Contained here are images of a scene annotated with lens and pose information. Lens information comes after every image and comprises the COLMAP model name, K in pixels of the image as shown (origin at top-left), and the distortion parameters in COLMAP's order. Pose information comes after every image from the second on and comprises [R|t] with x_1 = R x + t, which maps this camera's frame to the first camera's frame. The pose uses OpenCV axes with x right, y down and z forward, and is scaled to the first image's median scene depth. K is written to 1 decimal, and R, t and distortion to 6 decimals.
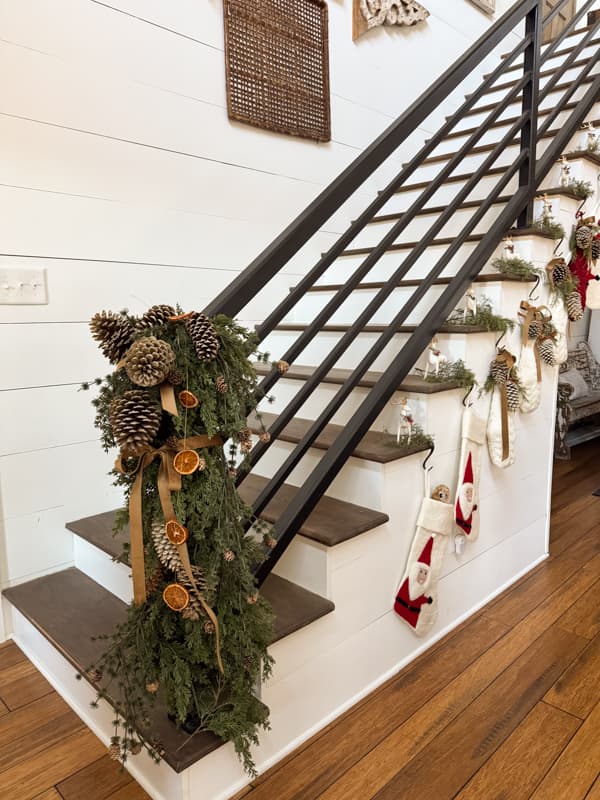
lens RADIAL K [[591.7, 0, 300.4], [0, 591.7, 404.1], [0, 0, 1]] dist [0.084446, -0.148399]
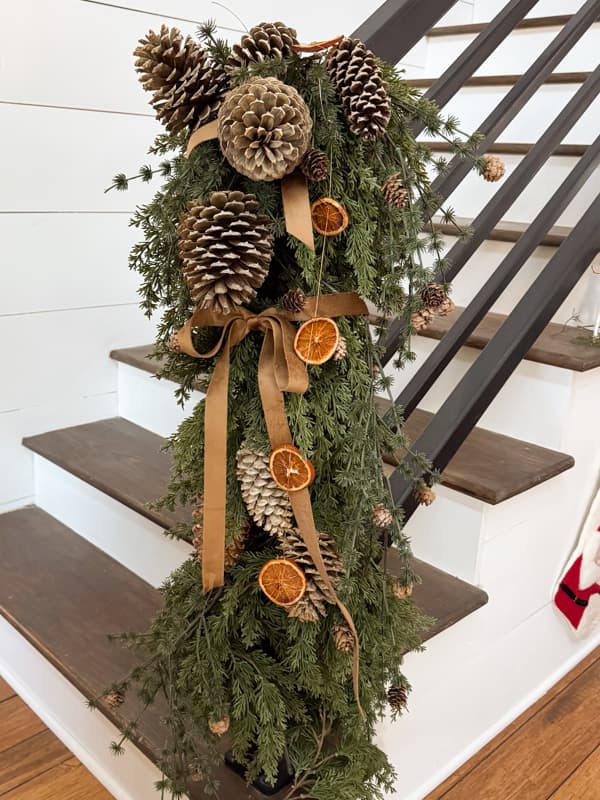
lens RADIAL K [[808.3, 0, 301.2], [0, 808.3, 416.0], [0, 0, 1]] dist [0.240433, -0.631103]
pose [[0.998516, 0.054180, 0.005456, -0.200875], [-0.054385, 0.987158, 0.150203, 0.054881], [0.002752, -0.150276, 0.988640, 0.270069]]
